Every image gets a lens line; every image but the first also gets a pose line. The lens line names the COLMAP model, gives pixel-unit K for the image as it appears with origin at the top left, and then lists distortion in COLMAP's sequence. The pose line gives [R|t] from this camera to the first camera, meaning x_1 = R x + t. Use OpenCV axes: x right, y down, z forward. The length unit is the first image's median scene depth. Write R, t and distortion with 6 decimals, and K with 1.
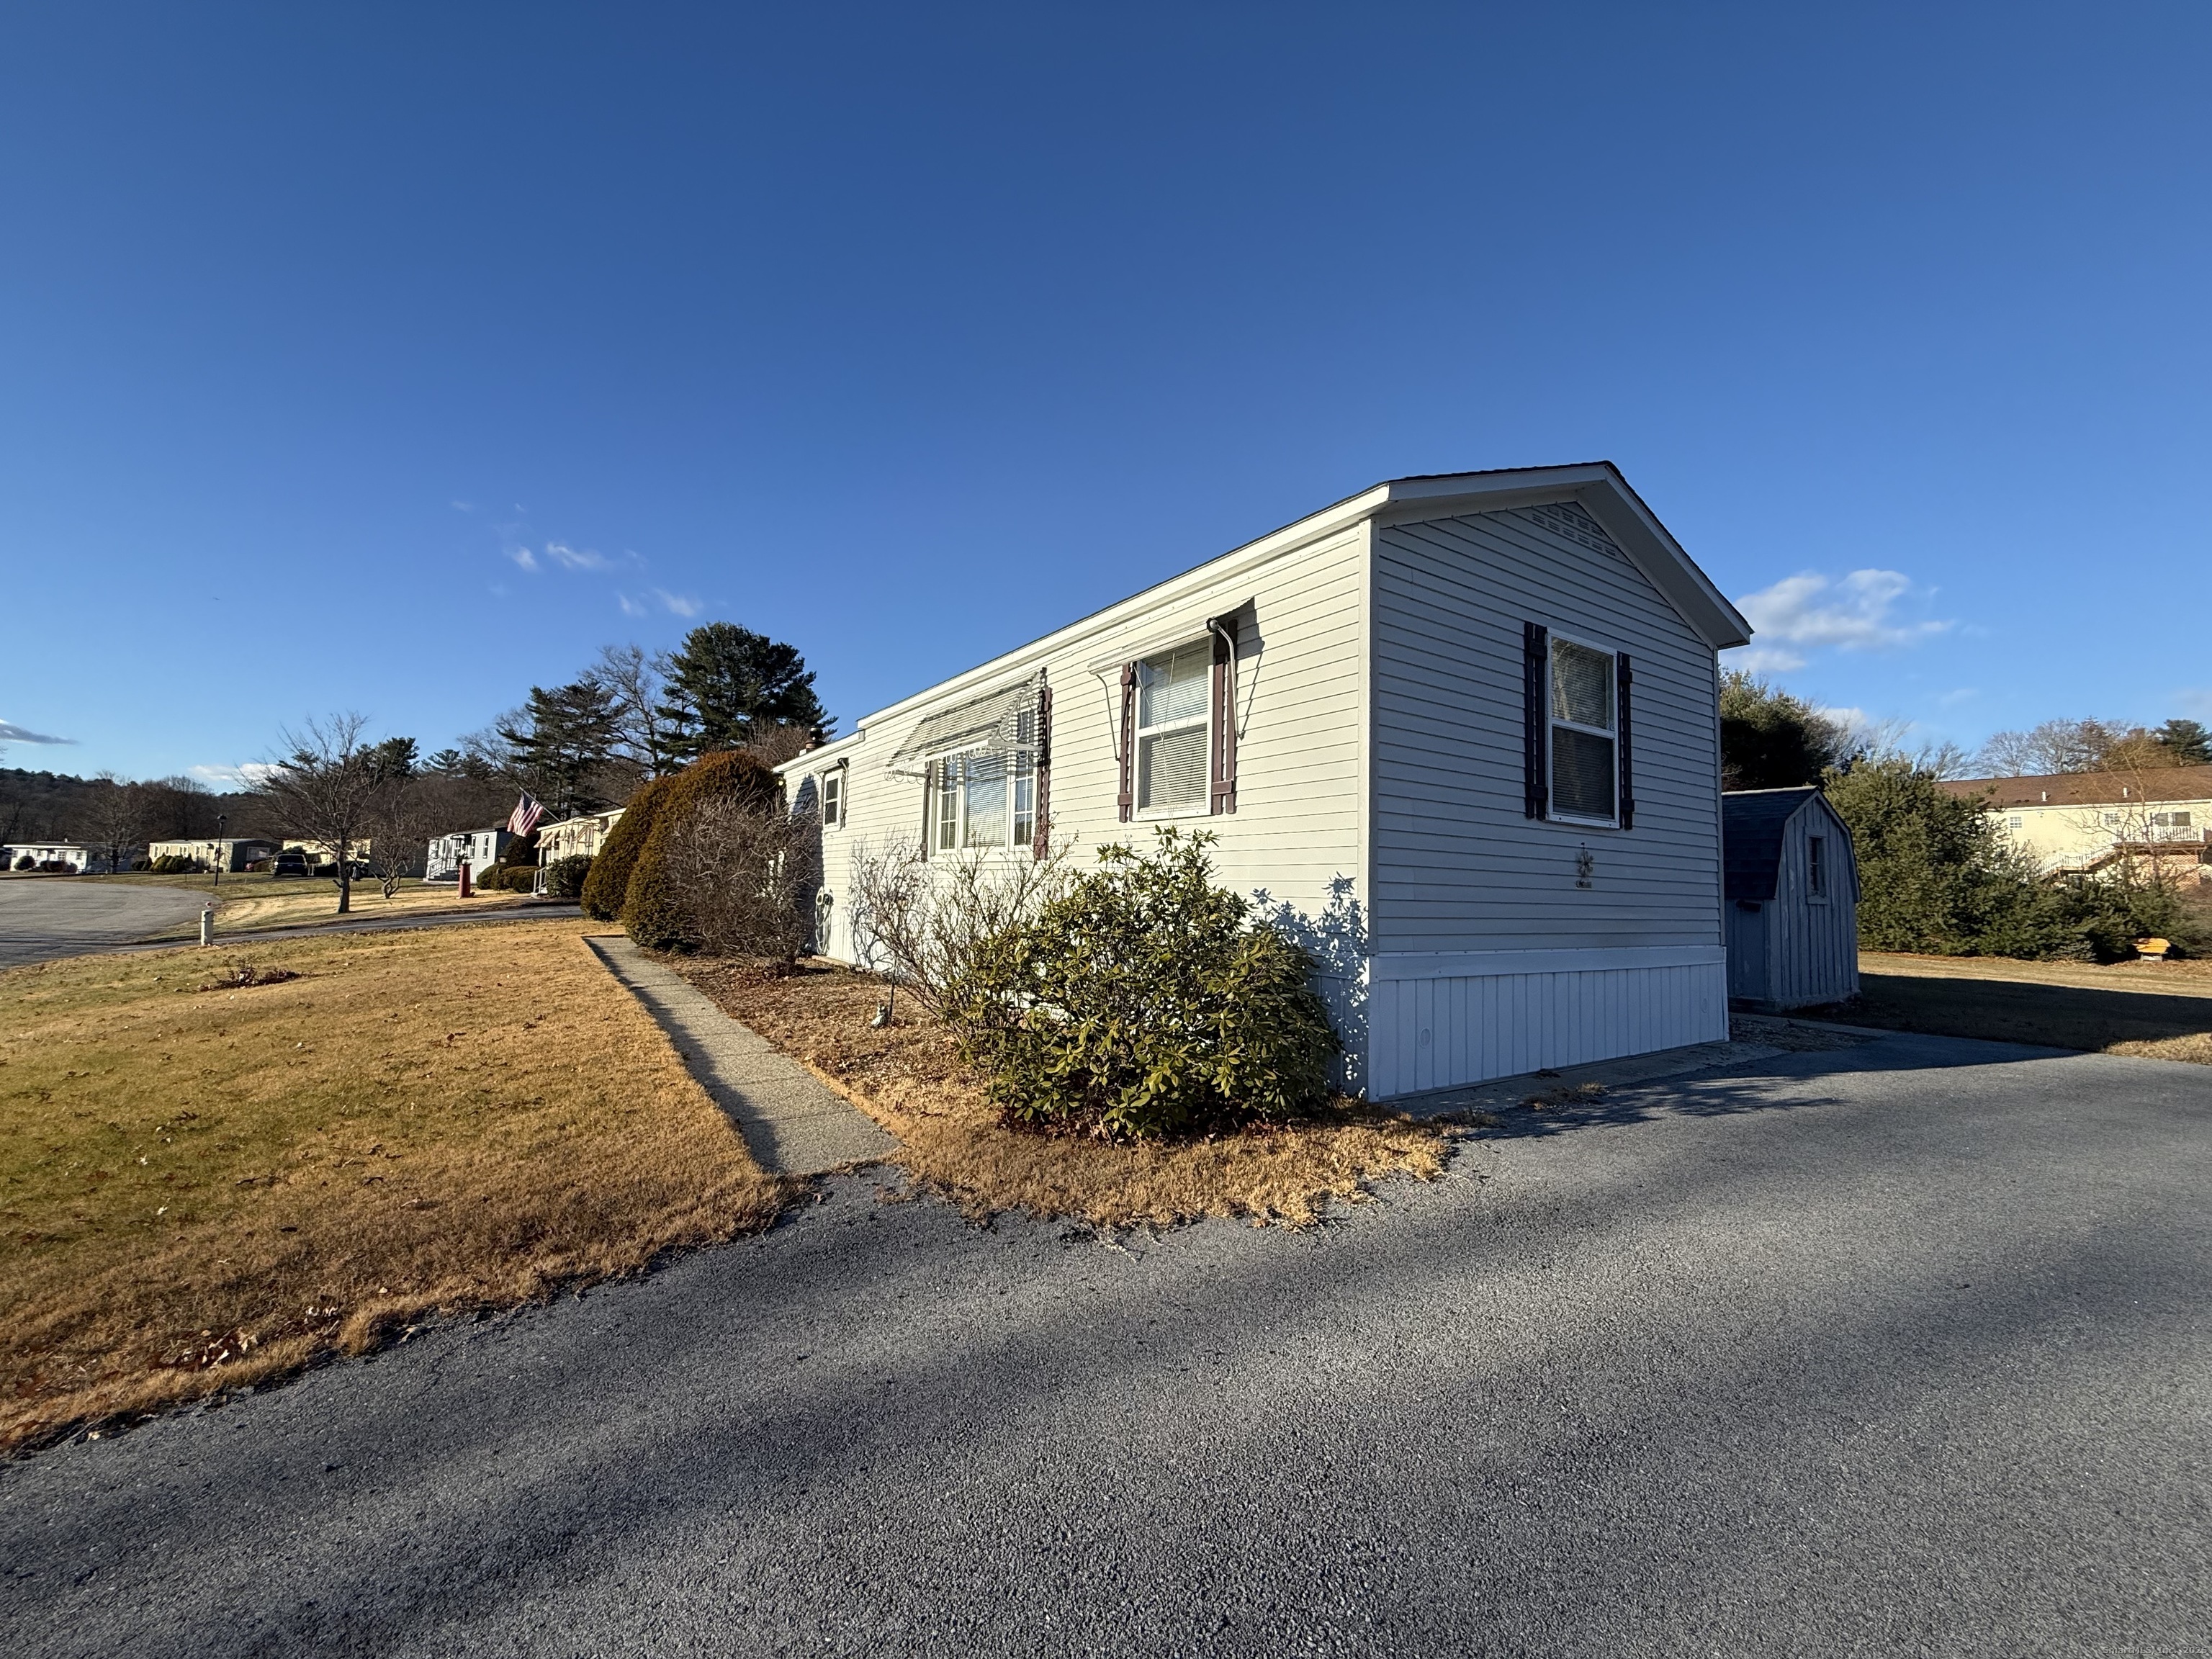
lens RADIAL K [[870.9, 0, 1099.0], [0, 870.9, 837.6], [0, 0, 1]] dist [0.016281, -0.010277]
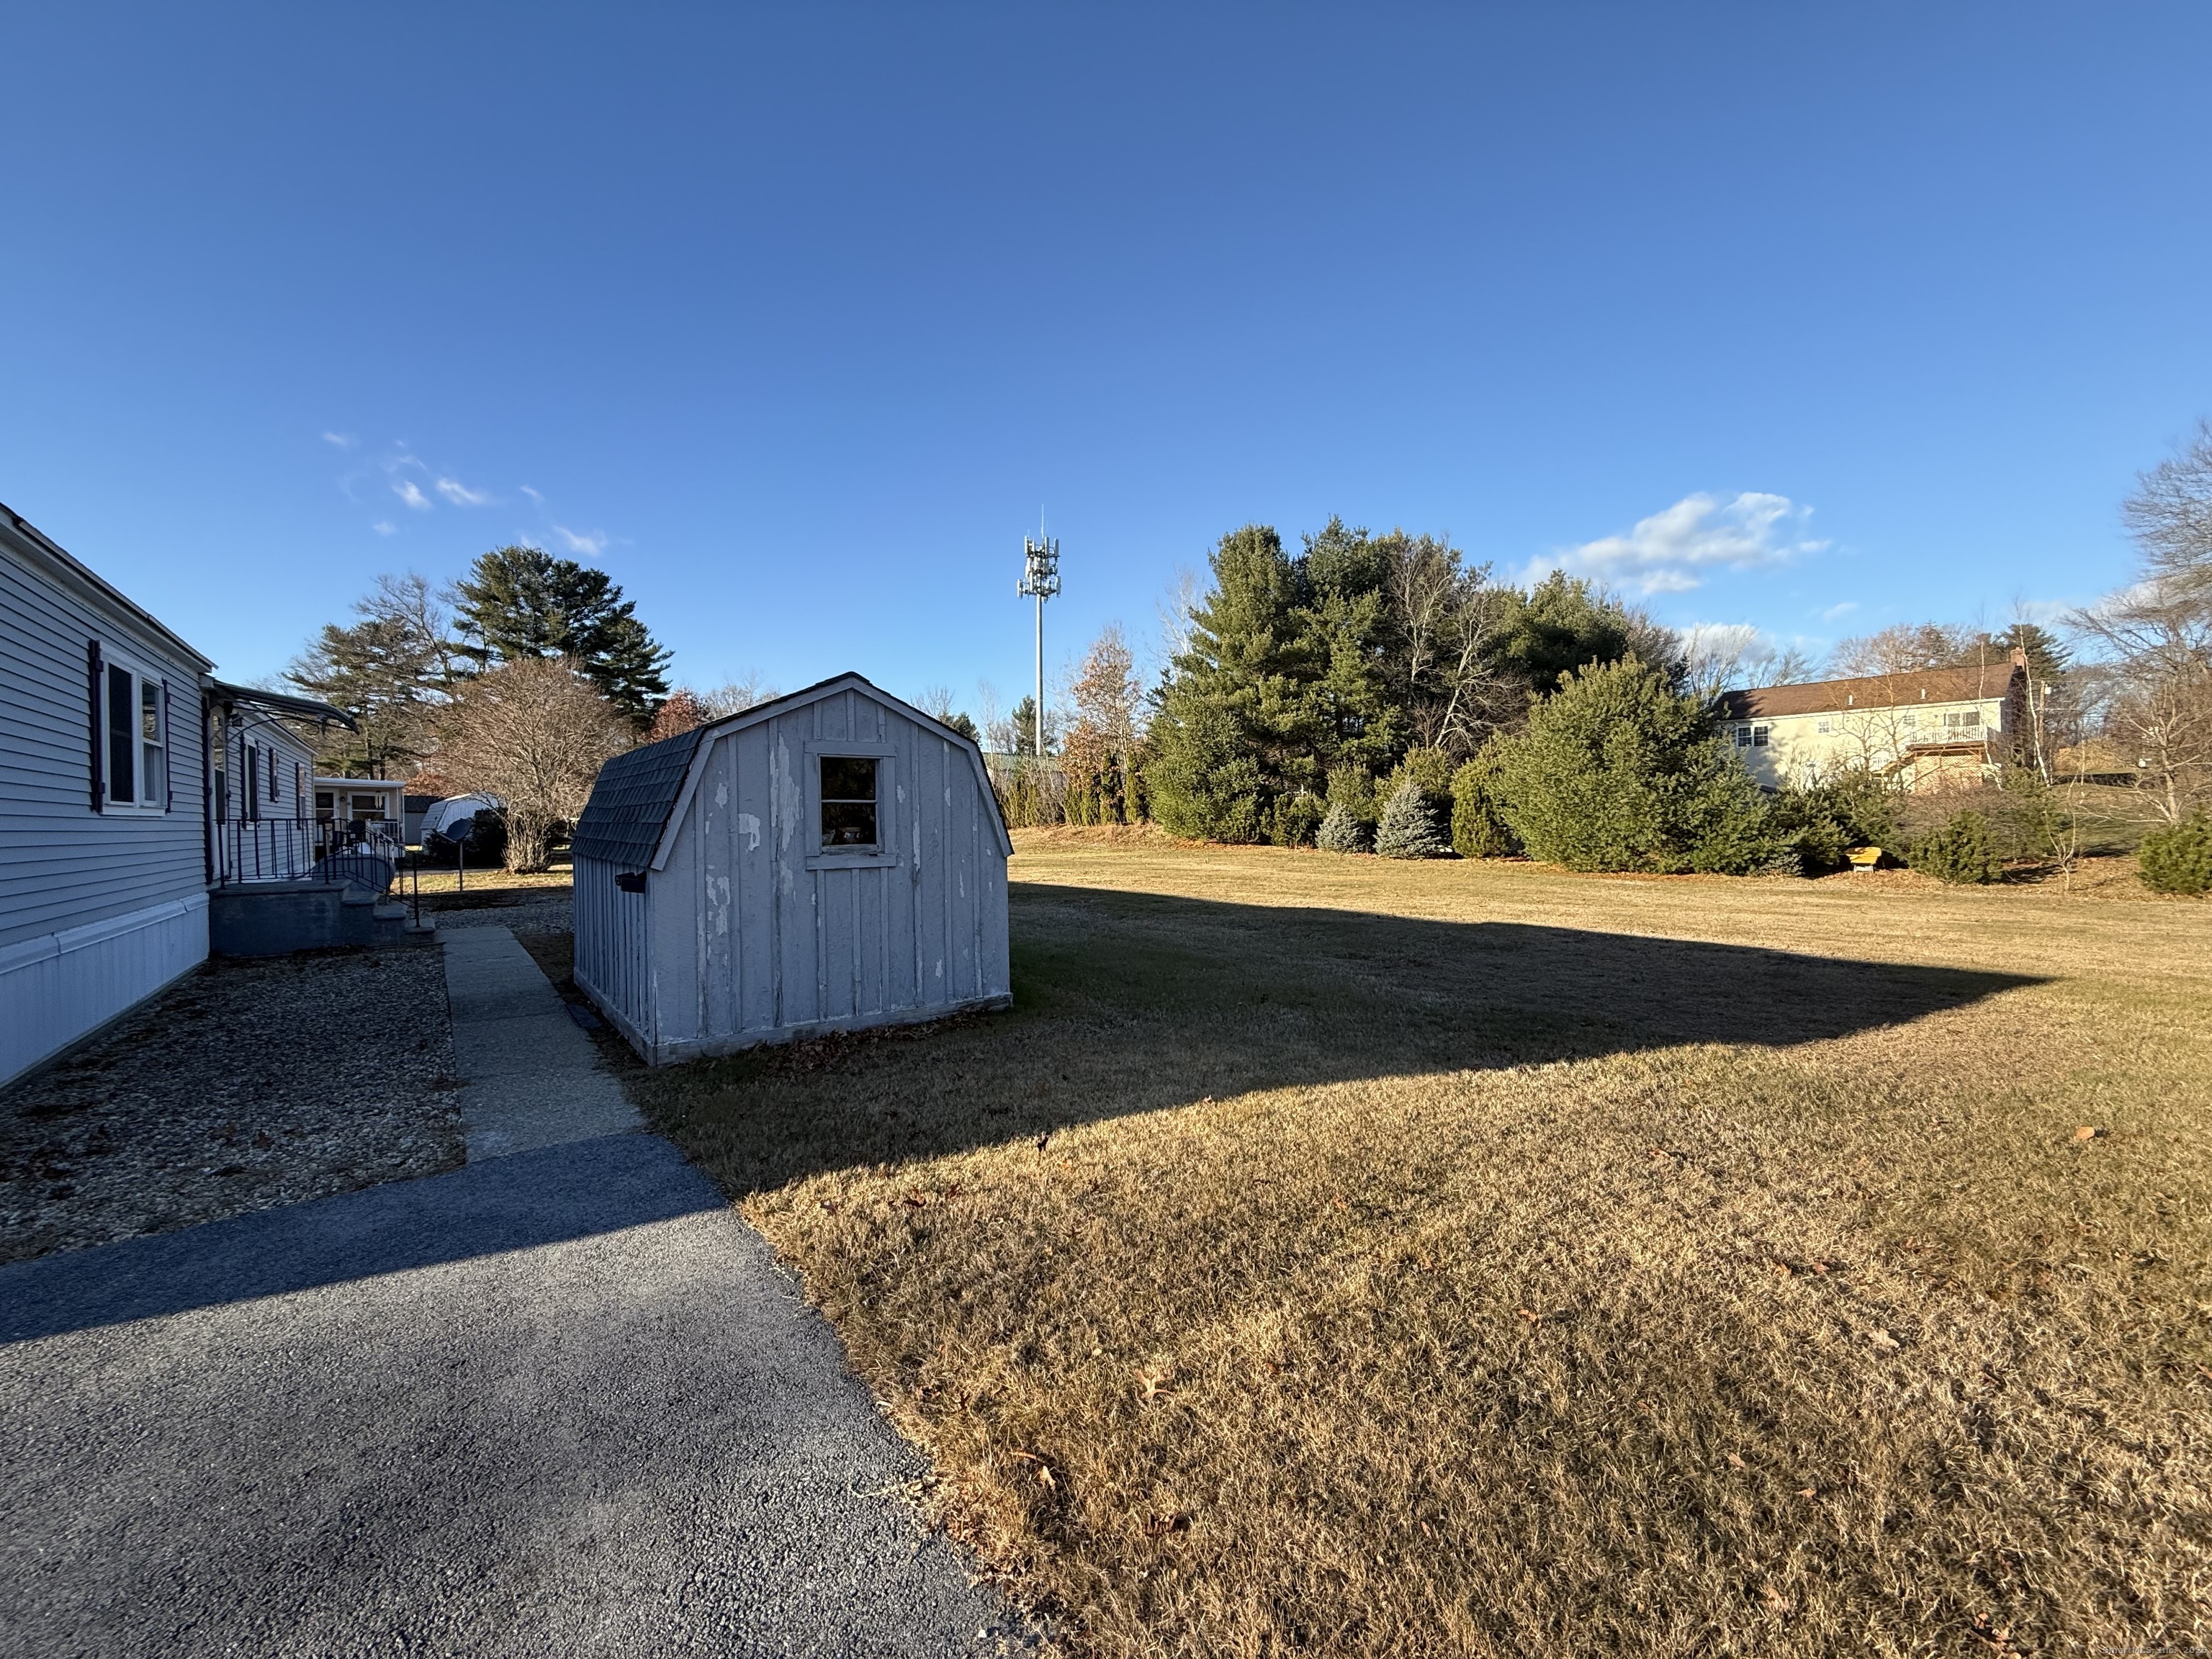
lens RADIAL K [[878.2, 0, 1101.2], [0, 878.2, 817.1], [0, 0, 1]] dist [-0.001773, -0.000243]
pose [[0.996088, -0.035851, 0.080763, 0.303645], [0.031472, 0.997998, 0.054861, 0.004075], [-0.082568, -0.052105, 0.995222, 0.122094]]
